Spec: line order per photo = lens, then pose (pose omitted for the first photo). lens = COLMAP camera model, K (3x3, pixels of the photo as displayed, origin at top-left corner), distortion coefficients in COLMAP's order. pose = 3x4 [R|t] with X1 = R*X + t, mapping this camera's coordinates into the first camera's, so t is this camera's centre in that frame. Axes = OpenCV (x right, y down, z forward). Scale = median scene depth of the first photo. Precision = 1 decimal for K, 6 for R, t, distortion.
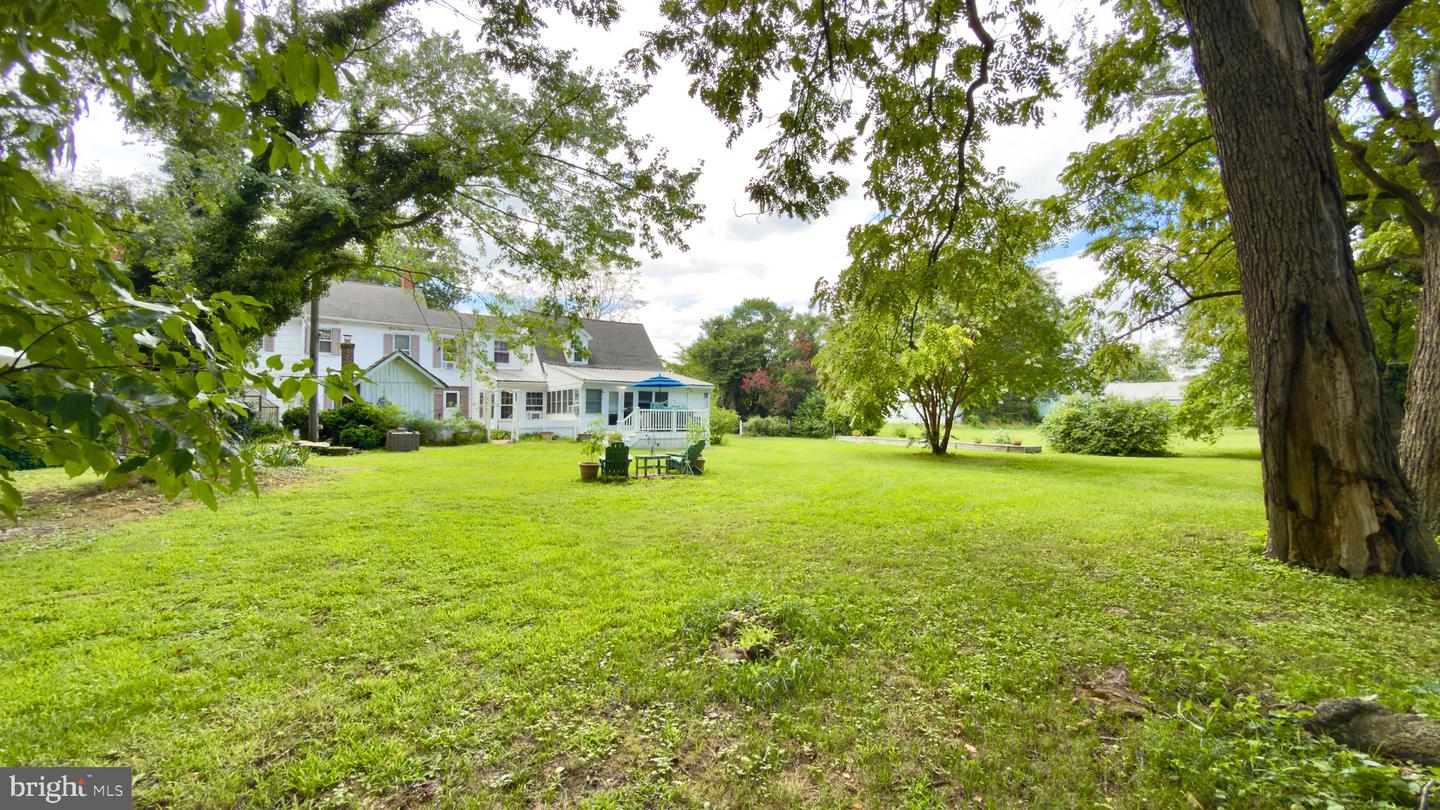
lens RADIAL K [[583.6, 0, 719.9], [0, 583.6, 410.2], [0, 0, 1]] dist [-0.002820, -0.000725]
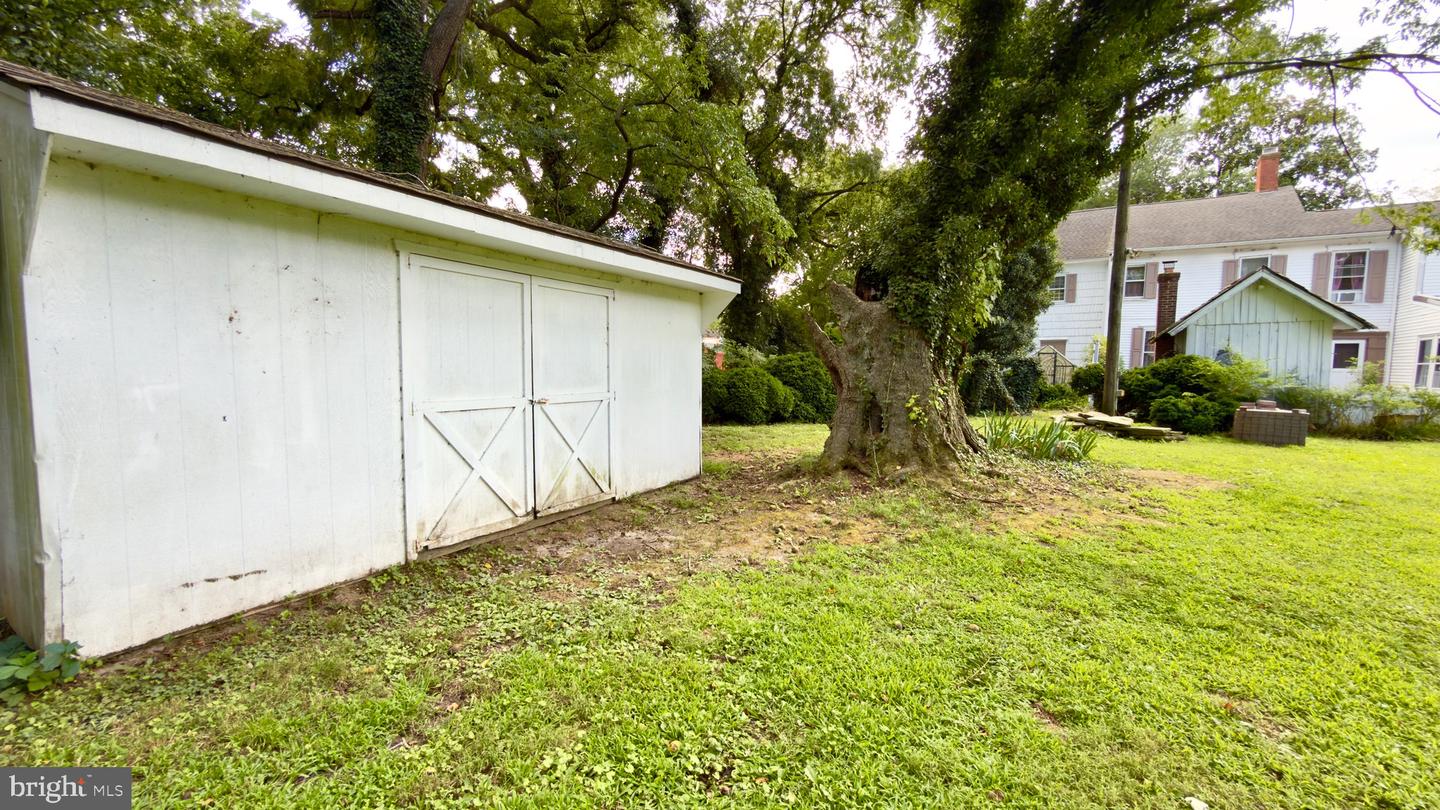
lens RADIAL K [[583.6, 0, 719.6], [0, 583.6, 410.3], [0, 0, 1]] dist [-0.002820, -0.000725]
pose [[0.352477, 0.070029, -0.933197, -0.202659], [-0.011331, 0.997442, 0.070570, 0.005926], [0.935752, -0.014300, 0.352369, 0.303711]]
